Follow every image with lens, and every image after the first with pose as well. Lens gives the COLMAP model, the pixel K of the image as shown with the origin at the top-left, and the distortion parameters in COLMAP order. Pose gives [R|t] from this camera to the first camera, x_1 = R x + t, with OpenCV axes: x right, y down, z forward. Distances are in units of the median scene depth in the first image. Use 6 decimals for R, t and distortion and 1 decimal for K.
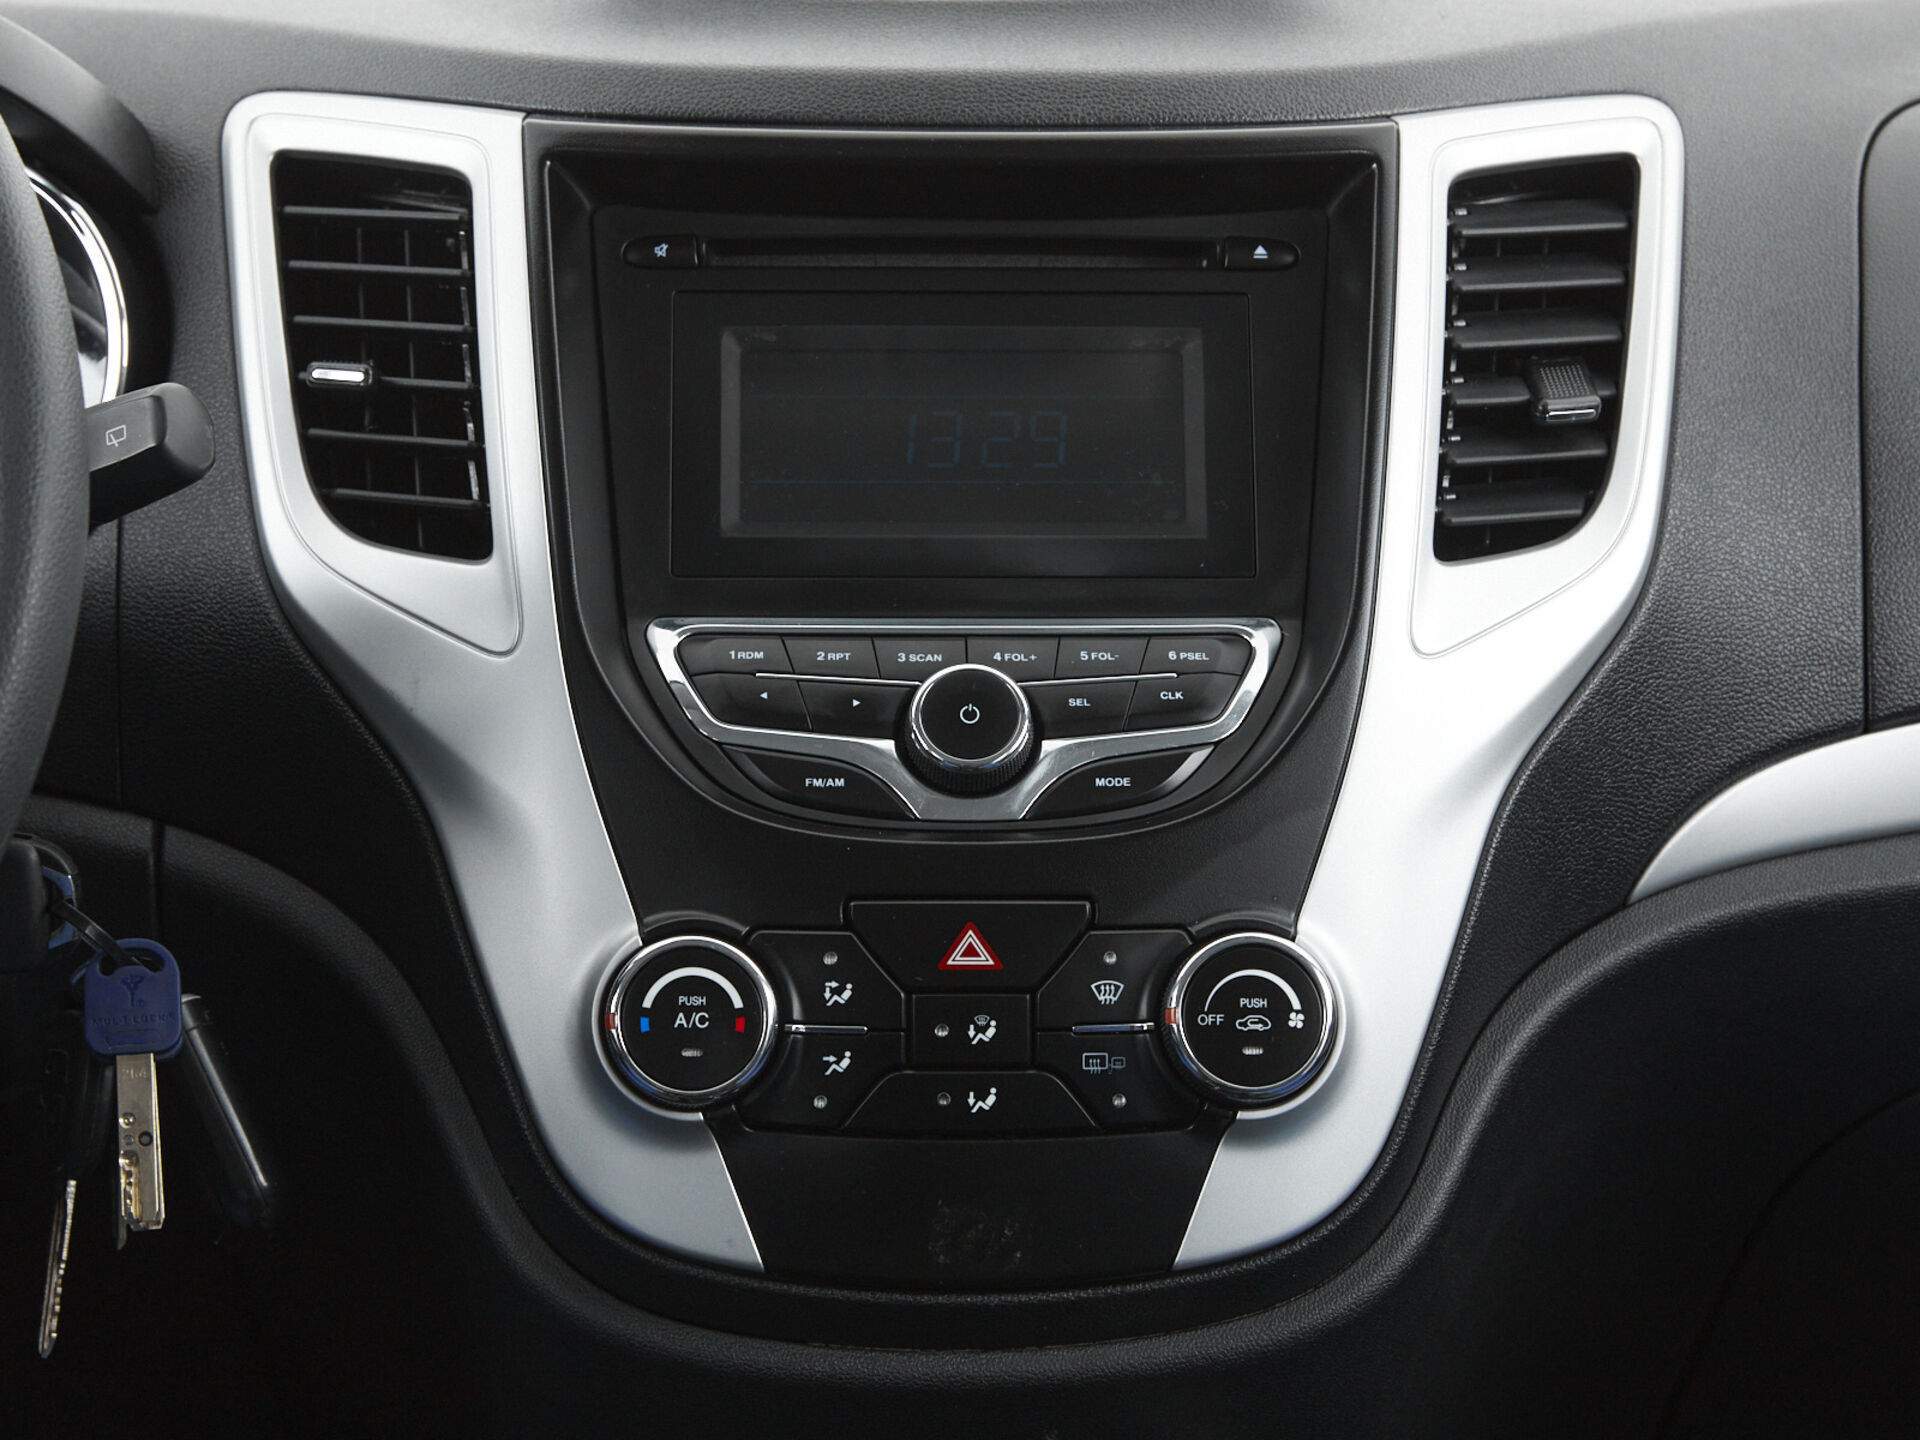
lens RADIAL K [[3947.3, 0, 960.0], [0, 3947.3, 720.0], [0, 0, 1]] dist [-0.053802, -0.260241]
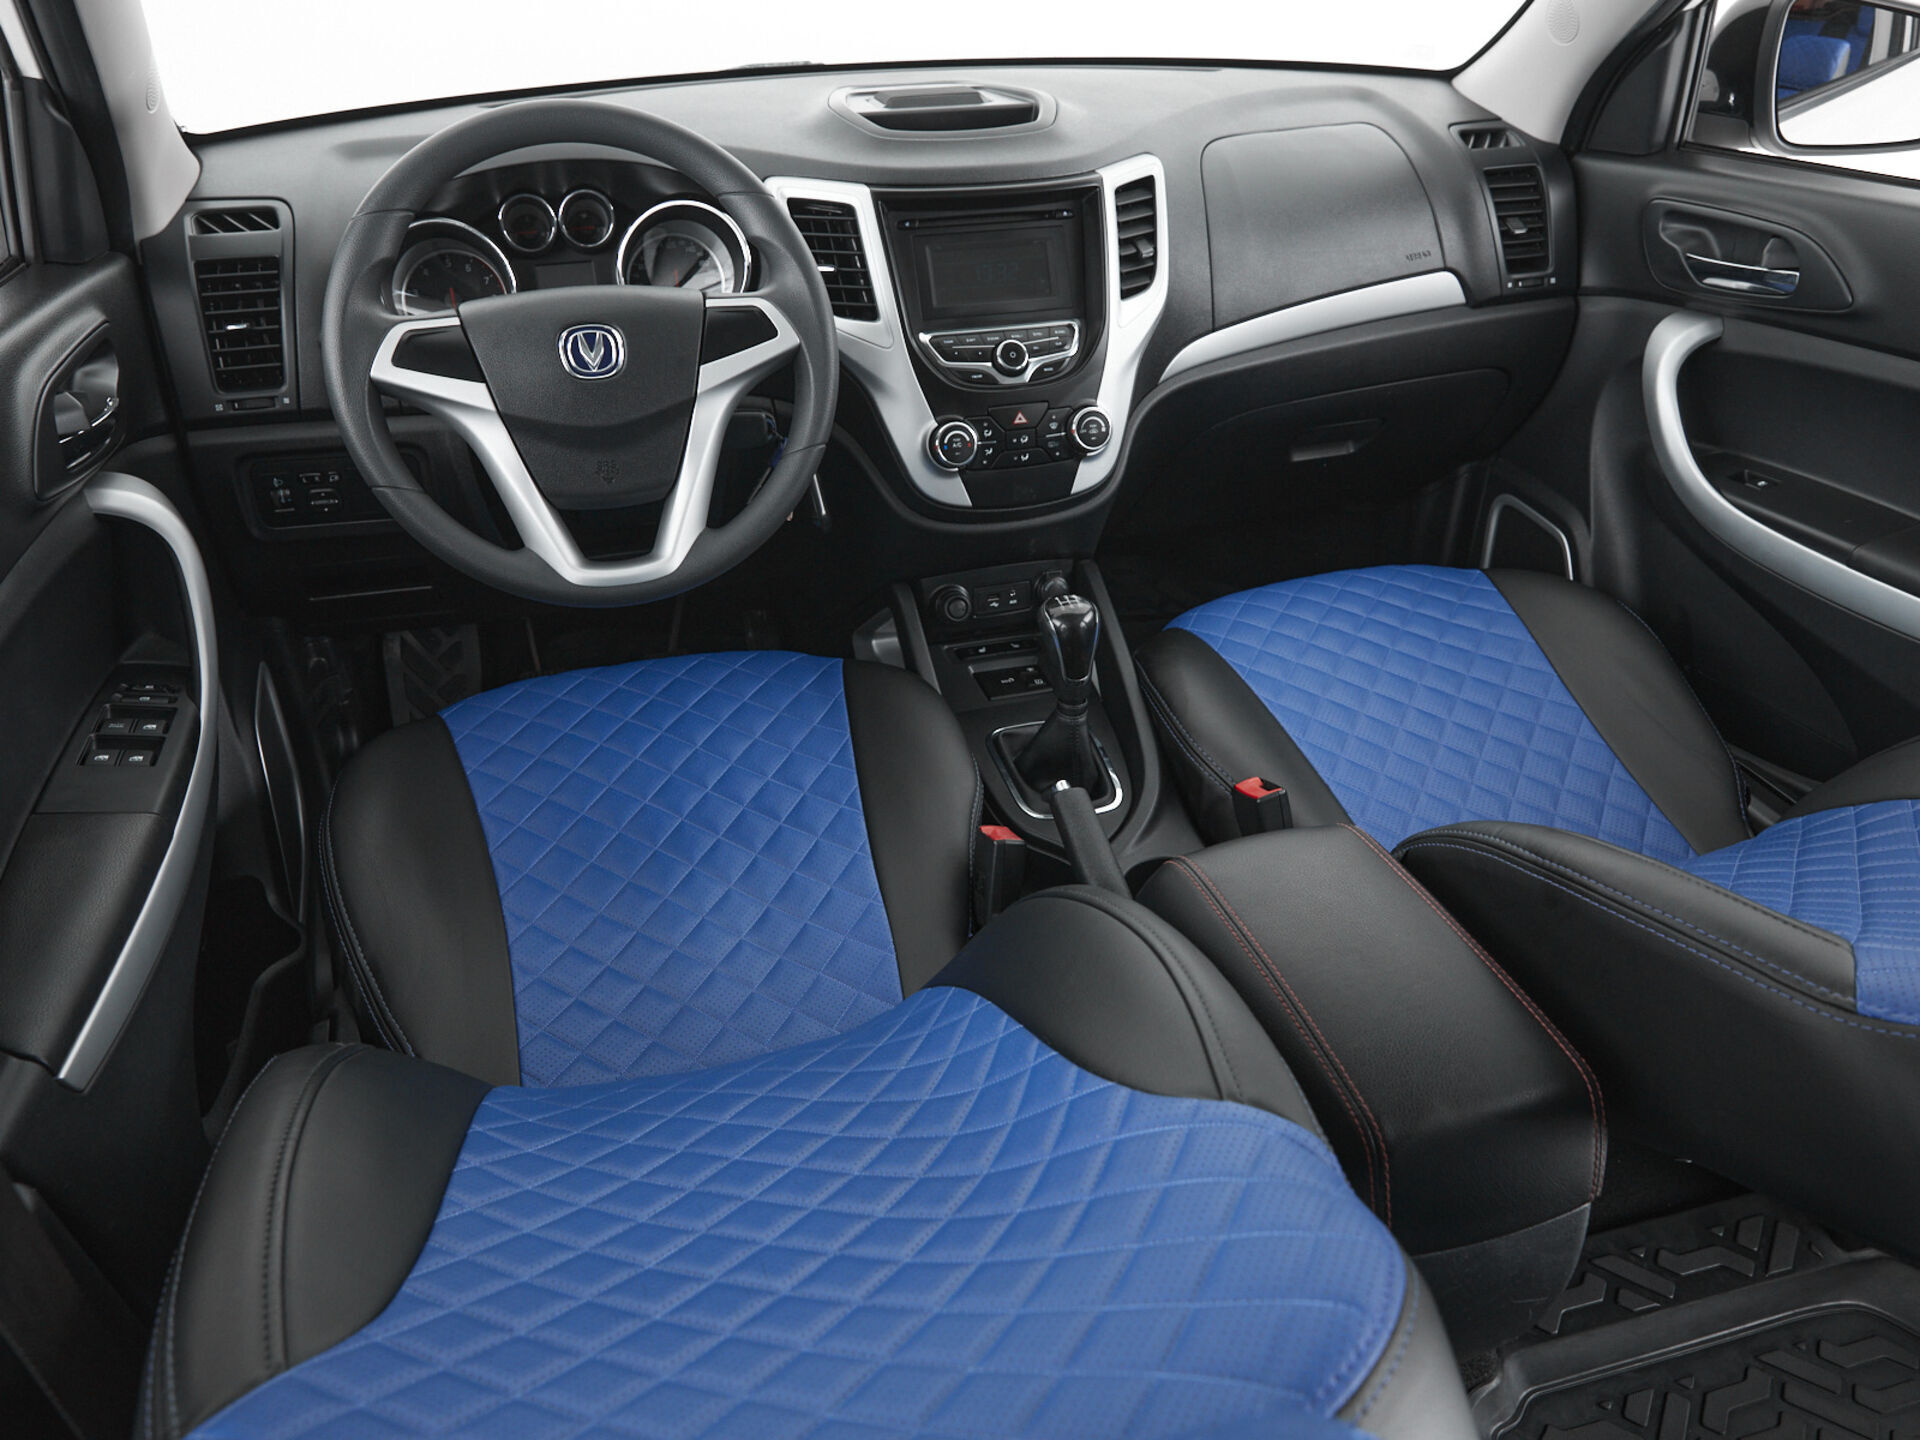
lens RADIAL K [[1465.9, 0, 960.0], [0, 1465.9, 720.0], [0, 0, 1]] dist [-0.007001, -0.000287]
pose [[0.961680, -0.144287, 0.233137, -0.407173], [0.061178, 0.941813, 0.330523, -0.133405], [-0.267262, -0.303595, 0.914550, -0.359488]]
